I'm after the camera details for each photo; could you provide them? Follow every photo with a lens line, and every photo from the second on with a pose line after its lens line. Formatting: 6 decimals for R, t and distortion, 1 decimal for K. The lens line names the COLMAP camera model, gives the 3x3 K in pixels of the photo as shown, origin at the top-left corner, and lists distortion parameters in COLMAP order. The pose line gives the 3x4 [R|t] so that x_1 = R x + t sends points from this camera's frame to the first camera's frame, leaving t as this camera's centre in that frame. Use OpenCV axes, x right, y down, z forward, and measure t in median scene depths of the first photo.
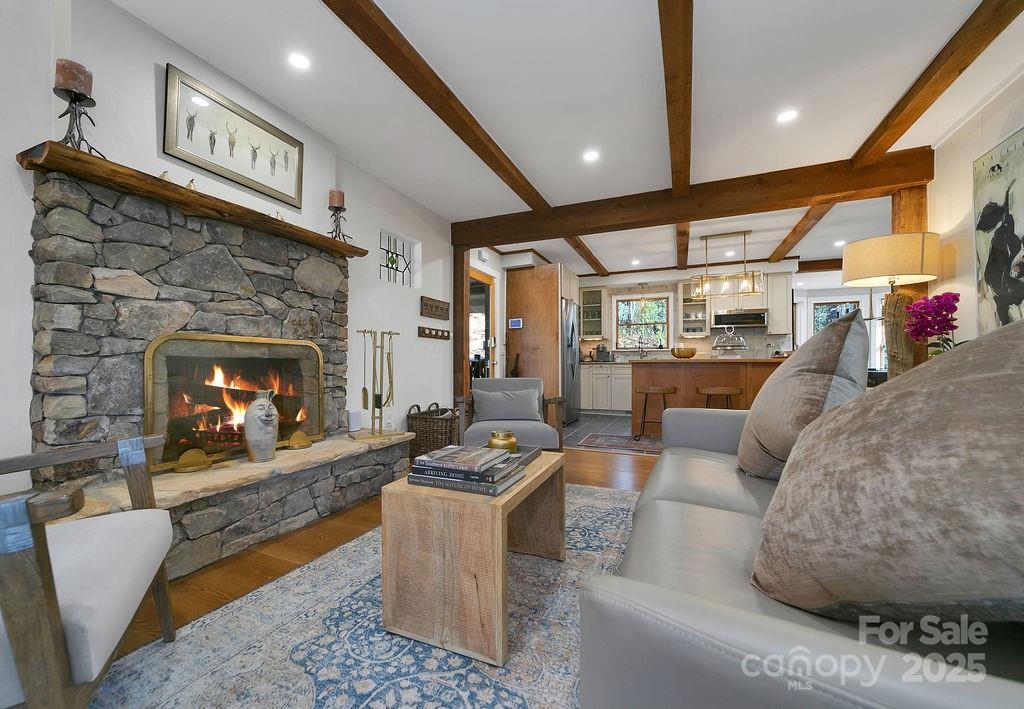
lens RADIAL K [[403.2, 0, 498.0], [0, 403.2, 358.2], [0, 0, 1]] dist [-0.005433, 0.004121]
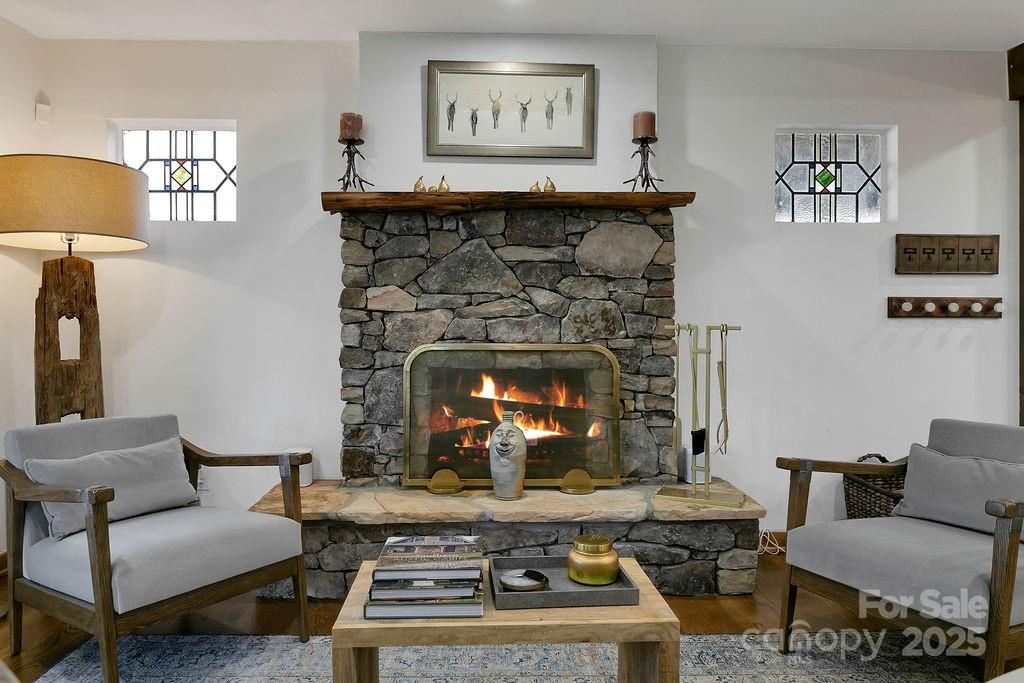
lens RADIAL K [[701.7, 0, 513.3], [0, 701.7, 326.3], [0, 0, 1]] dist [-0.006438, -0.008992]
pose [[0.461325, 0.002626, -0.887227, 0.499418], [0.009445, 0.999924, 0.007871, -0.076520], [0.887181, -0.012011, 0.461265, 0.270275]]
